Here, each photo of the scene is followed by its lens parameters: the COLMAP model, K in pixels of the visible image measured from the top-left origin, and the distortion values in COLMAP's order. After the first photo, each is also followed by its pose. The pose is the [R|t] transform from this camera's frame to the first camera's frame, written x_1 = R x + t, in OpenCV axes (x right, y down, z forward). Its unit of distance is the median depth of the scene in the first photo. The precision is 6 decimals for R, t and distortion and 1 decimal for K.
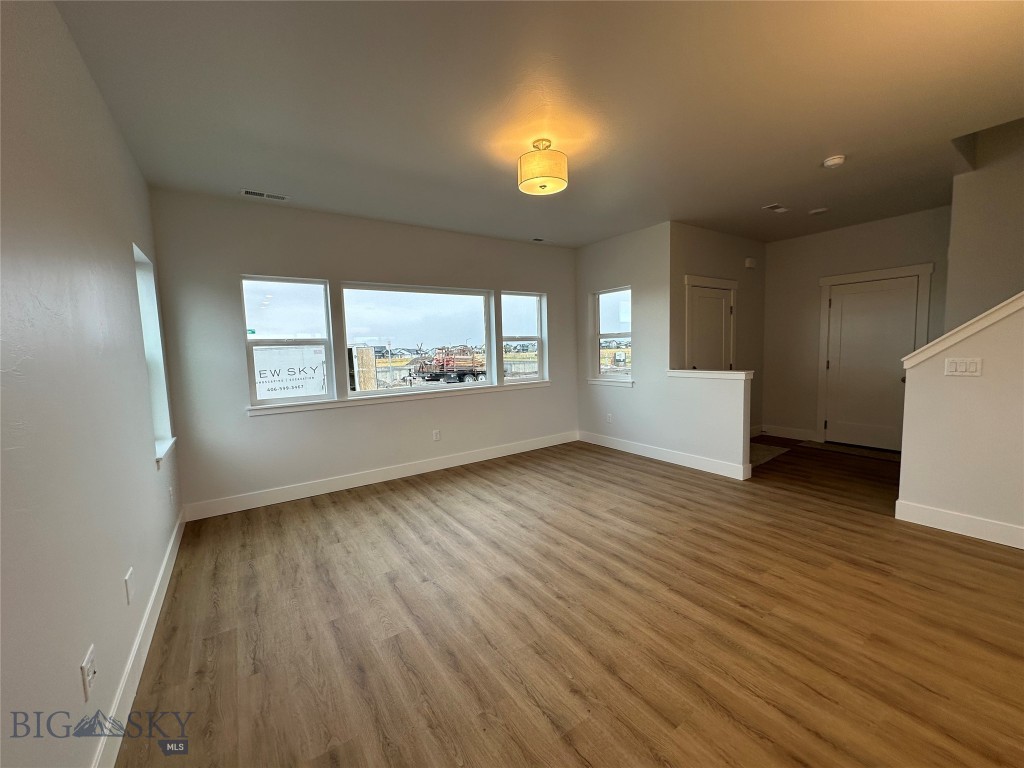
lens RADIAL K [[410.4, 0, 523.9], [0, 410.4, 383.1], [0, 0, 1]] dist [-0.001814, -0.000058]
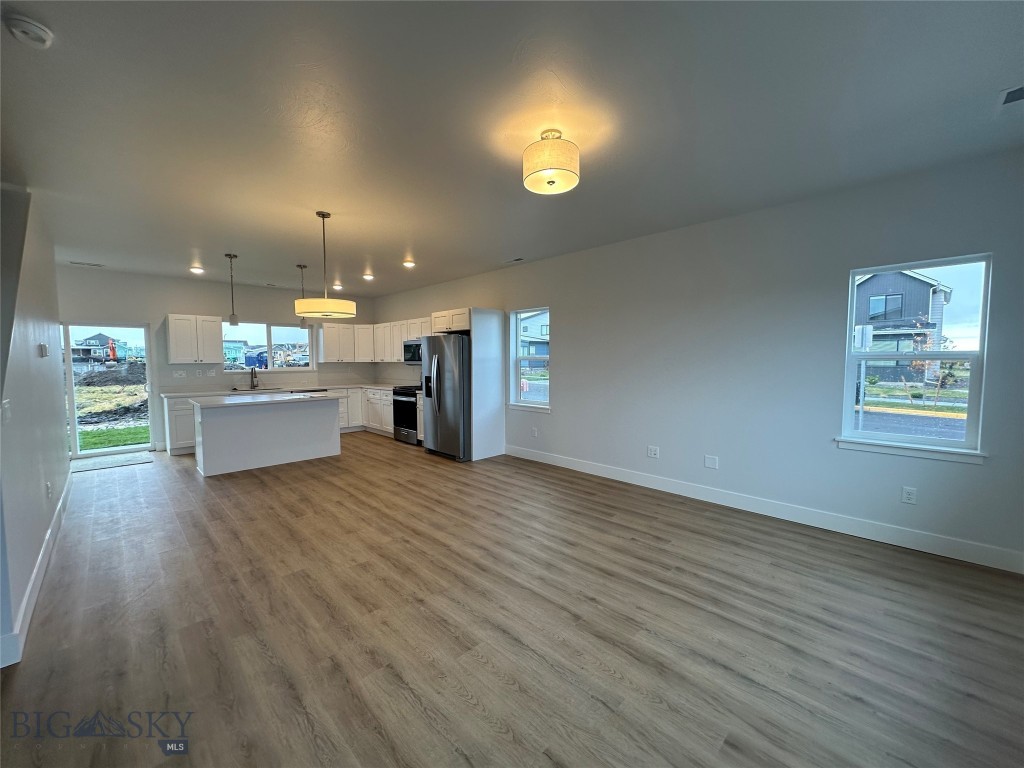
lens RADIAL K [[410.4, 0, 523.9], [0, 410.4, 383.1], [0, 0, 1]] dist [-0.001814, -0.000058]
pose [[-0.982850, 0.045743, -0.178641, 0.257876], [0.019278, 0.988925, 0.147160, -0.172482], [0.183394, 0.141192, -0.972847, 1.766484]]
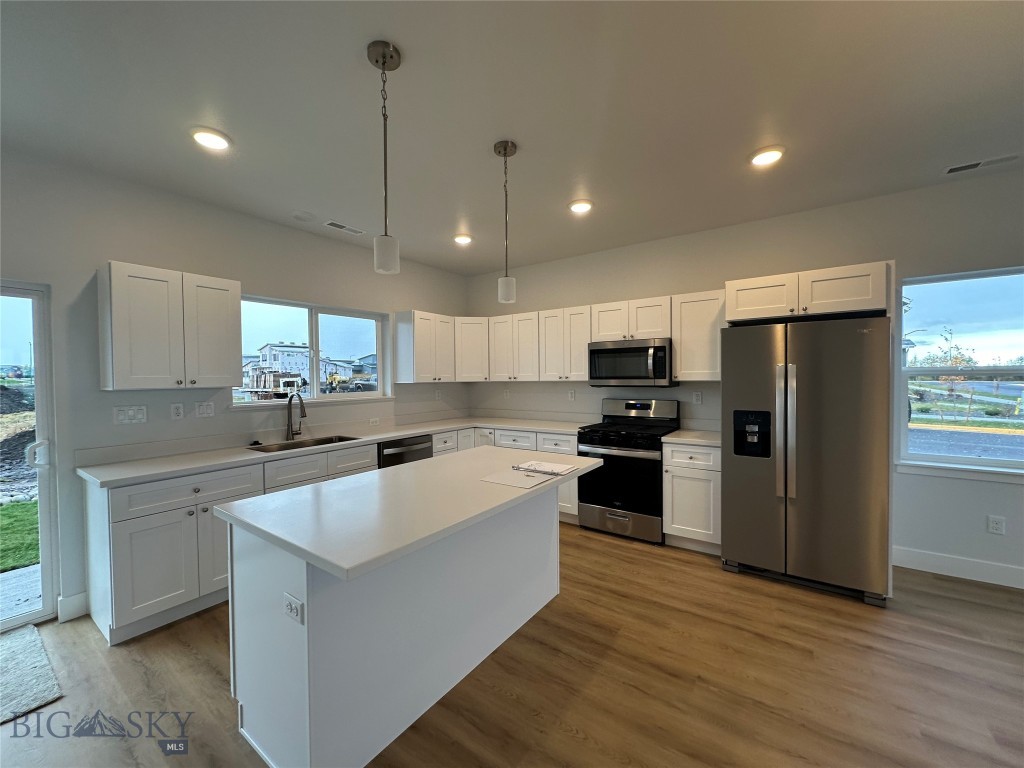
lens RADIAL K [[410.4, 0, 523.9], [0, 410.4, 383.1], [0, 0, 1]] dist [-0.001814, -0.000058]
pose [[-0.938947, 0.047126, -0.340820, 1.167172], [0.010840, 0.994135, 0.107598, -0.089872], [0.343891, 0.097335, -0.933951, 0.413145]]
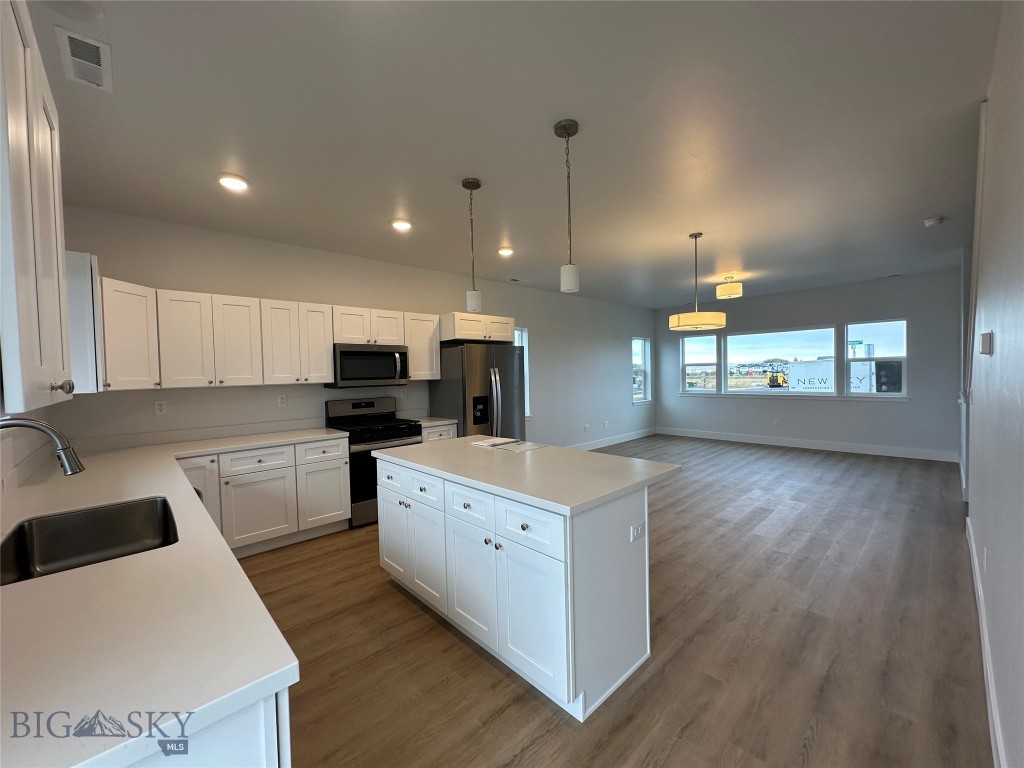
lens RADIAL K [[398.4, 0, 500.2], [0, 398.4, 386.1], [0, 0, 1]] dist [-0.002254, -0.000064]
pose [[0.129184, 0.059257, -0.989848, 1.850265], [-0.063765, 0.996643, 0.051342, -0.037428], [0.989568, 0.056485, 0.132529, -0.418821]]
